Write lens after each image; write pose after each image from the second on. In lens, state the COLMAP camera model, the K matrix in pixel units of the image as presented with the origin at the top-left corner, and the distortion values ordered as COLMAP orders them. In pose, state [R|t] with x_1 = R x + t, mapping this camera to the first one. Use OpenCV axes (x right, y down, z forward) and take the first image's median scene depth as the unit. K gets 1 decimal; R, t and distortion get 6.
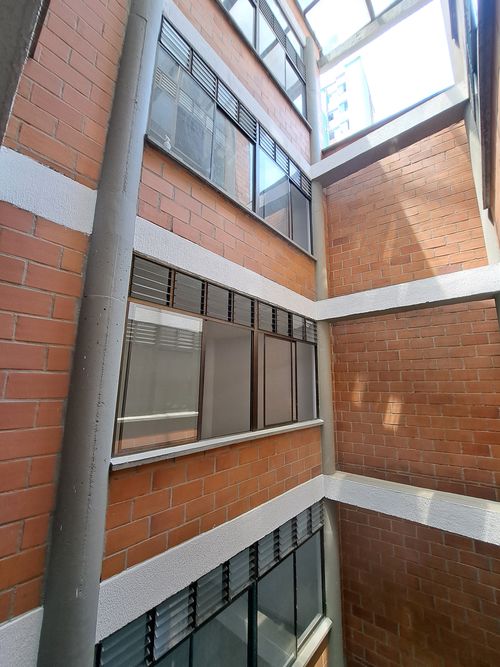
lens RADIAL K [[267.3, 0, 259.7], [0, 267.3, 333.4], [0, 0, 1]] dist [-0.017349, 0.000413]
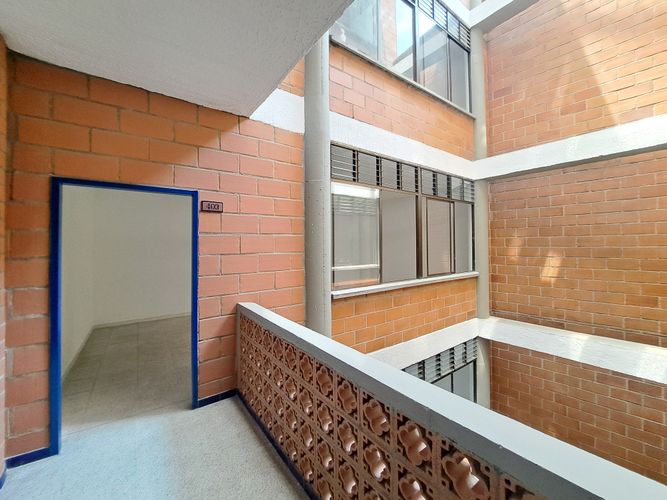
lens RADIAL K [[267.3, 0, 333.3], [0, 267.3, 242.3], [0, 0, 1]] dist [-0.017349, 0.000413]
pose [[0.971464, -0.017575, -0.236534, -0.097056], [0.060441, 0.982672, 0.175223, -0.031301], [0.229356, -0.184520, 0.955693, -0.194301]]
